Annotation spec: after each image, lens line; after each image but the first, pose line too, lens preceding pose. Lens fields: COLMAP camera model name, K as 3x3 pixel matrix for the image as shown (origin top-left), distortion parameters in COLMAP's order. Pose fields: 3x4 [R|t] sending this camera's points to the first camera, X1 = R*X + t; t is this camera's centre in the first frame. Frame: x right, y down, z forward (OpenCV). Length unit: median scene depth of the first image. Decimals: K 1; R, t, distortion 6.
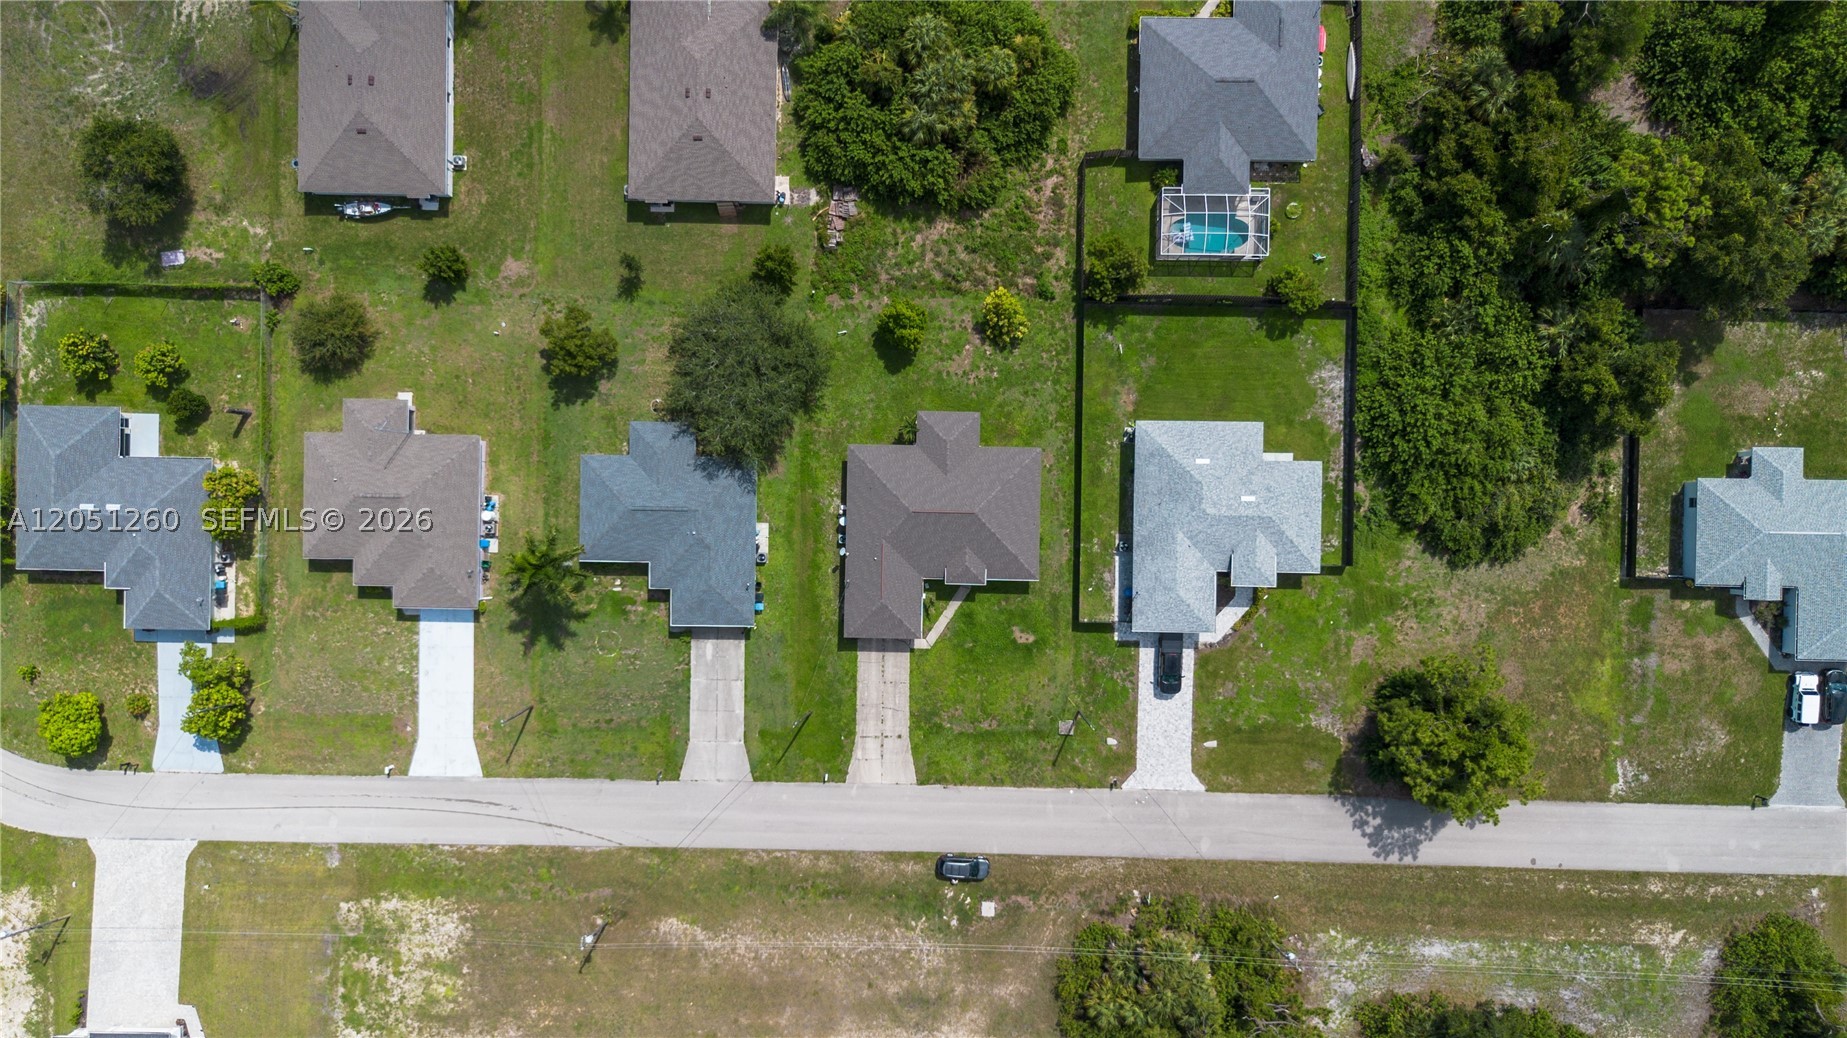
lens RADIAL K [[1315.5, 0, 929.4], [0, 1315.5, 509.6], [0, 0, 1]] dist [0.065719, -0.069816]
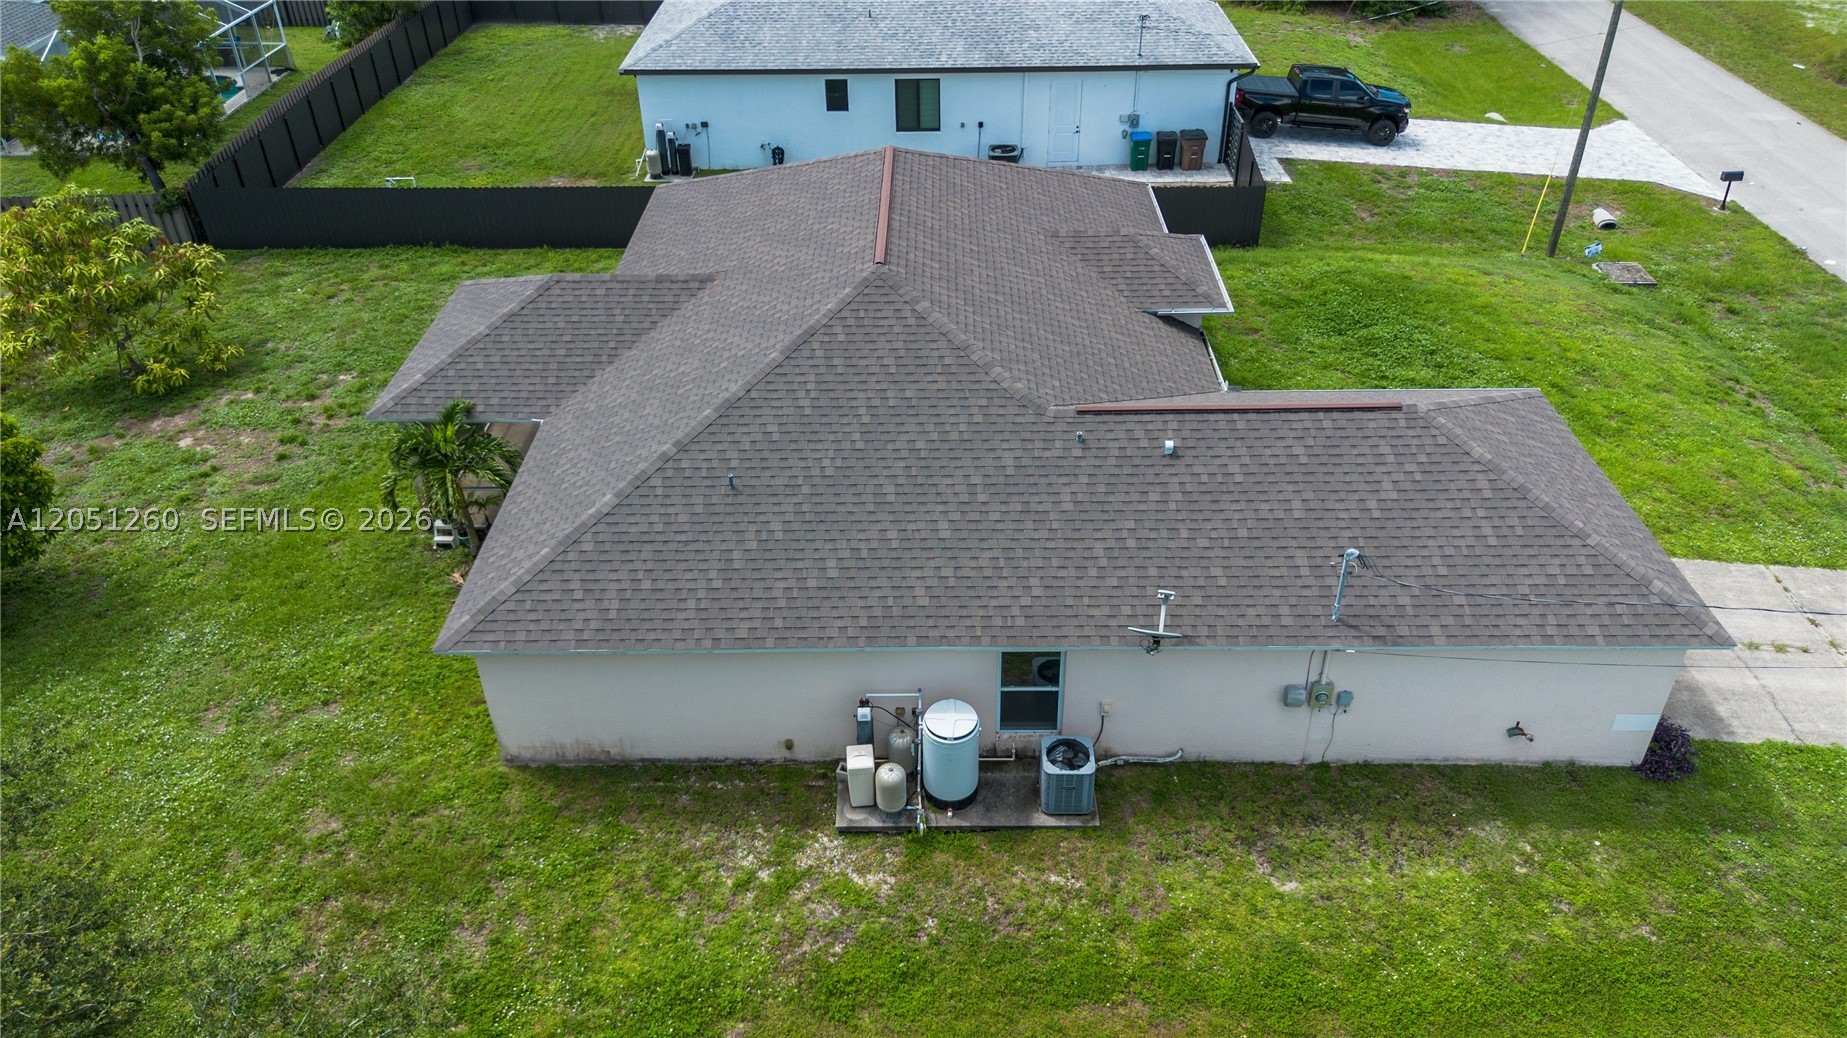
lens RADIAL K [[1315.5, 0, 929.4], [0, 1315.5, 509.6], [0, 0, 1]] dist [0.065719, -0.069816]
pose [[-0.013896, -0.551928, 0.833776, -0.175227], [0.999797, -0.019852, 0.003522, 0.006321], [0.014608, 0.833656, 0.552091, 0.880299]]
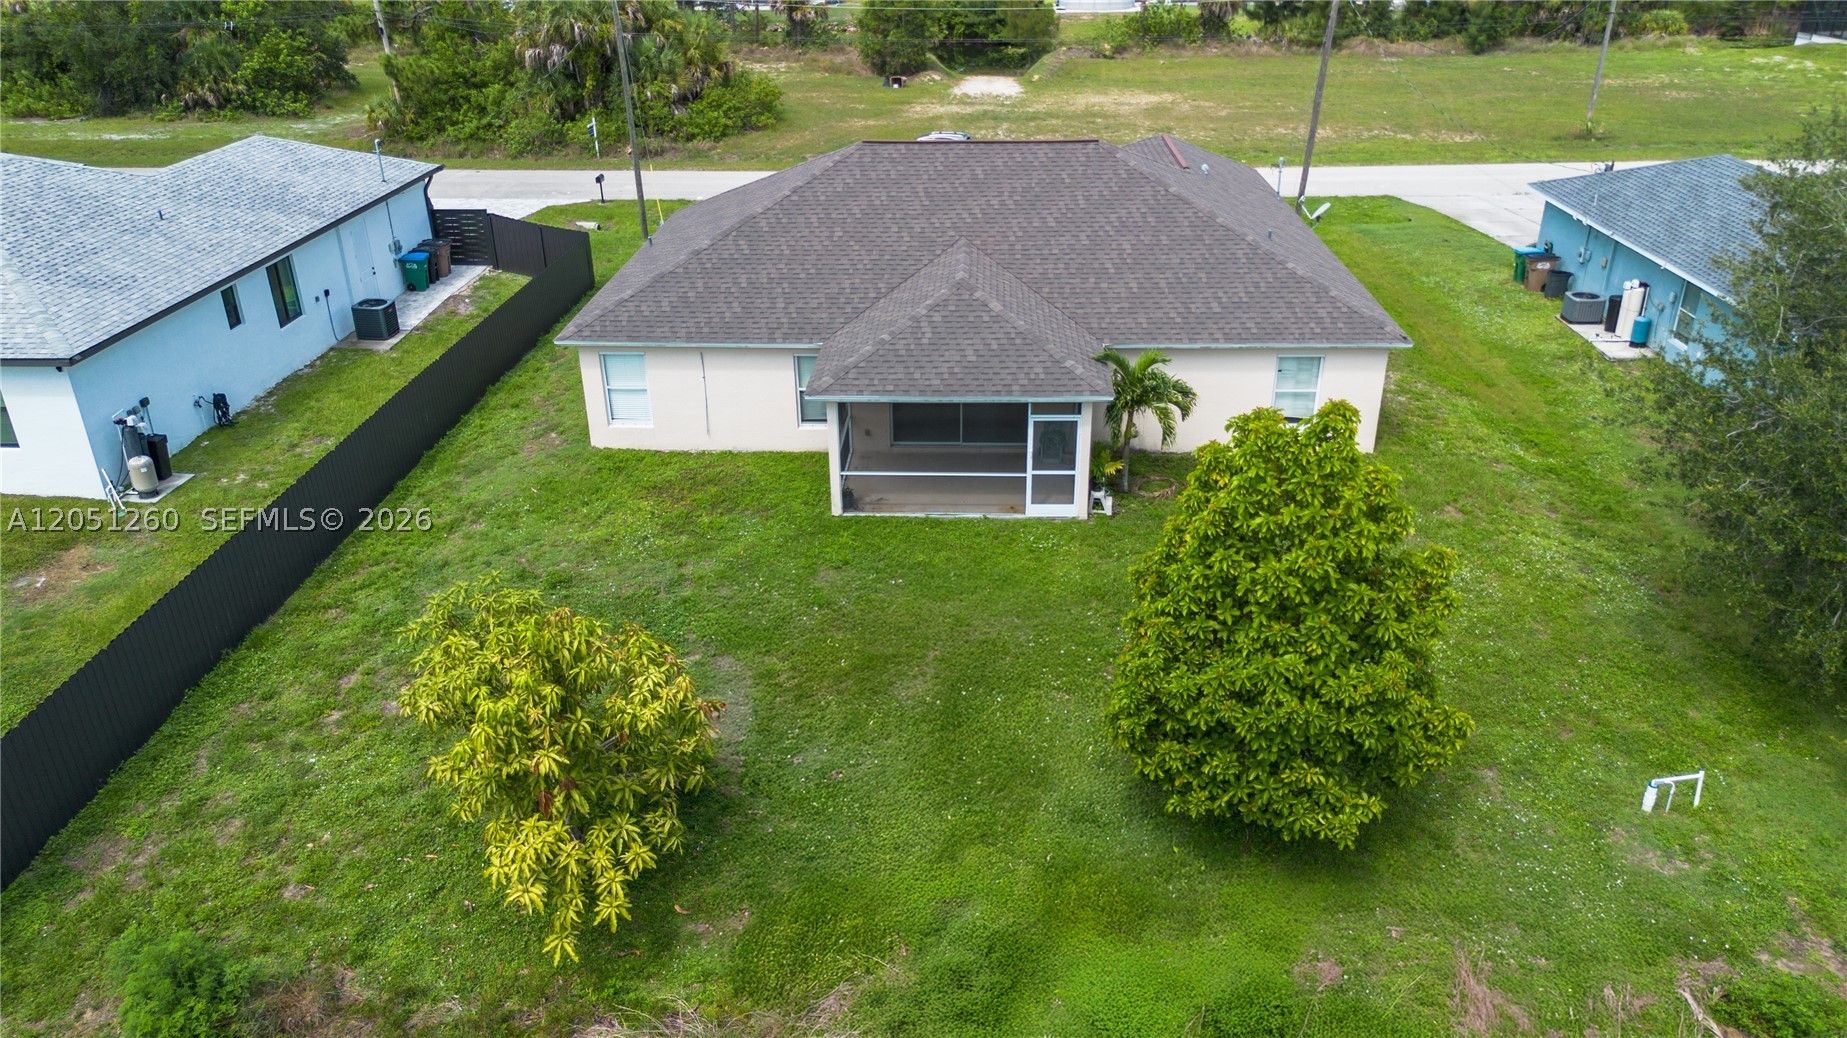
lens RADIAL K [[1309.0, 0, 928.7], [0, 1309.0, 524.3], [0, 0, 1]] dist [0.055686, -0.044013]
pose [[-0.999472, 0.010706, 0.030683, 0.012690], [0.022735, -0.444274, 0.895603, -0.257208], [0.023220, 0.895827, 0.443796, 0.902462]]
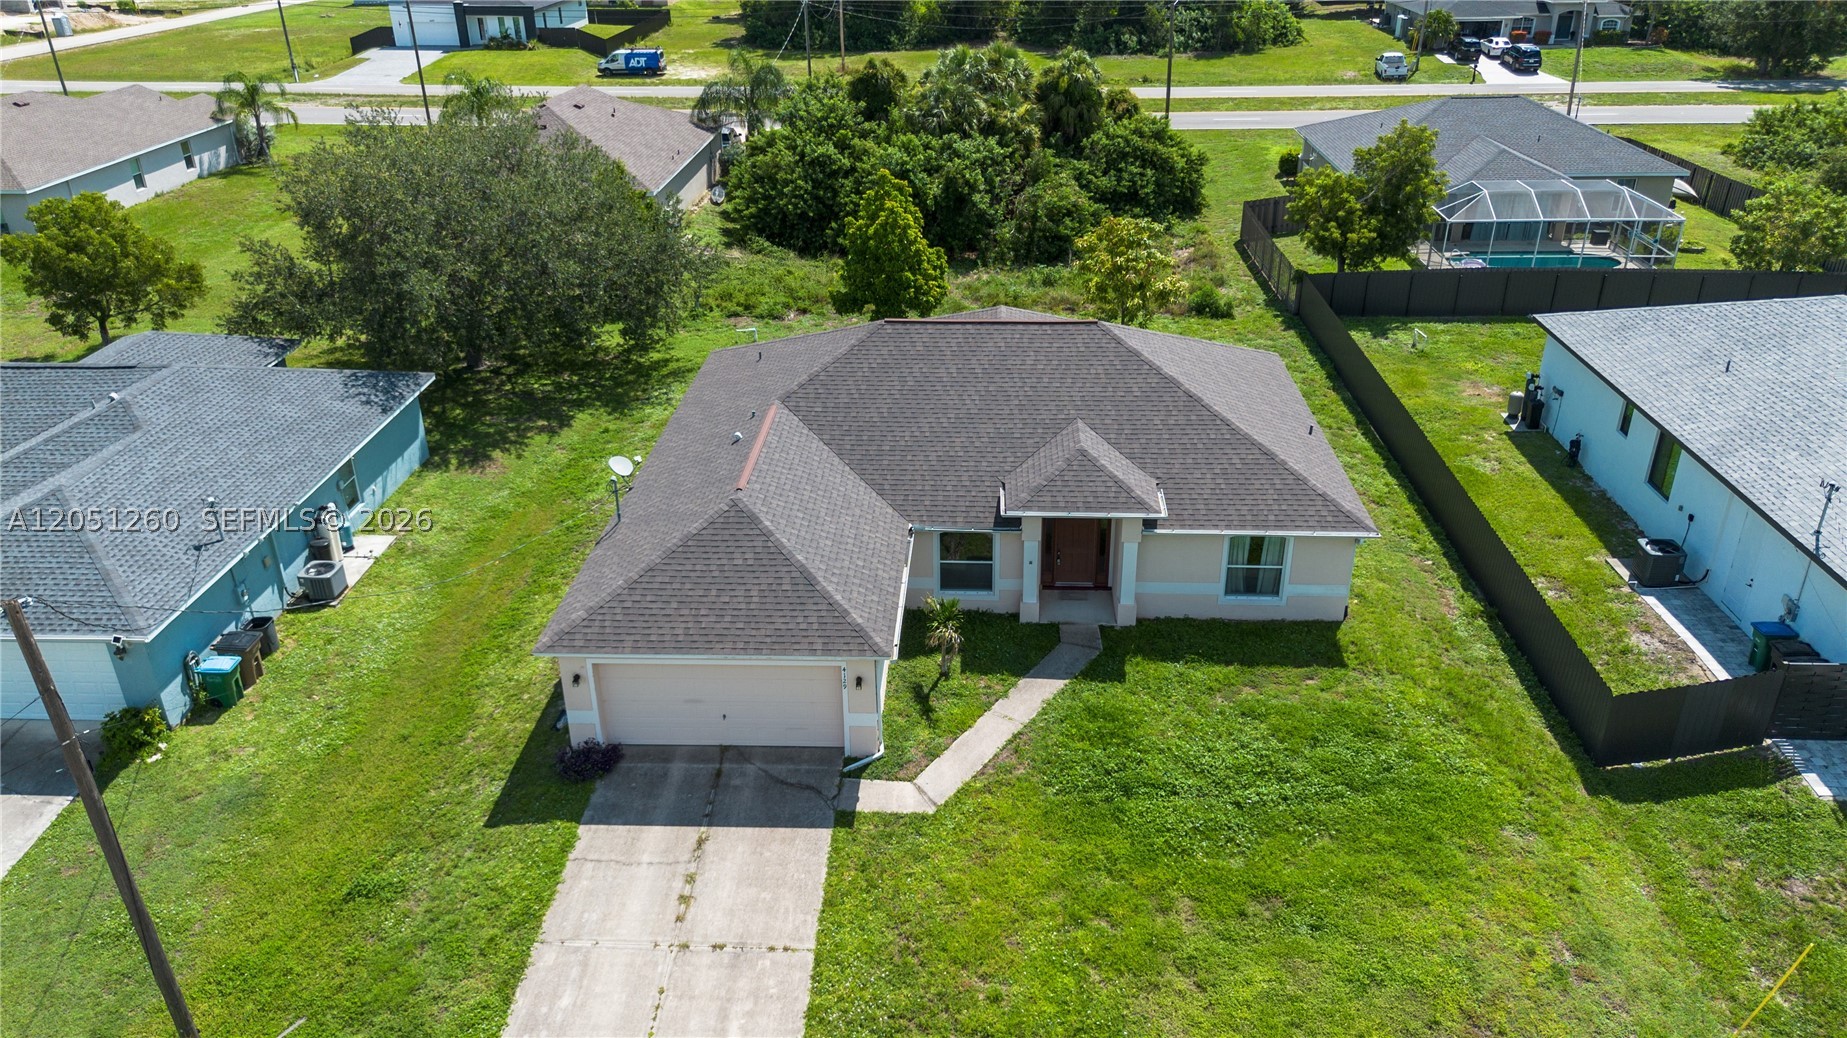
lens RADIAL K [[1315.5, 0, 929.4], [0, 1315.5, 509.6], [0, 0, 1]] dist [0.065719, -0.069816]
pose [[0.999587, 0.017221, -0.023013, 0.004090], [-0.028247, 0.440529, -0.897294, 0.270727], [-0.005314, 0.897573, 0.440834, 0.861624]]
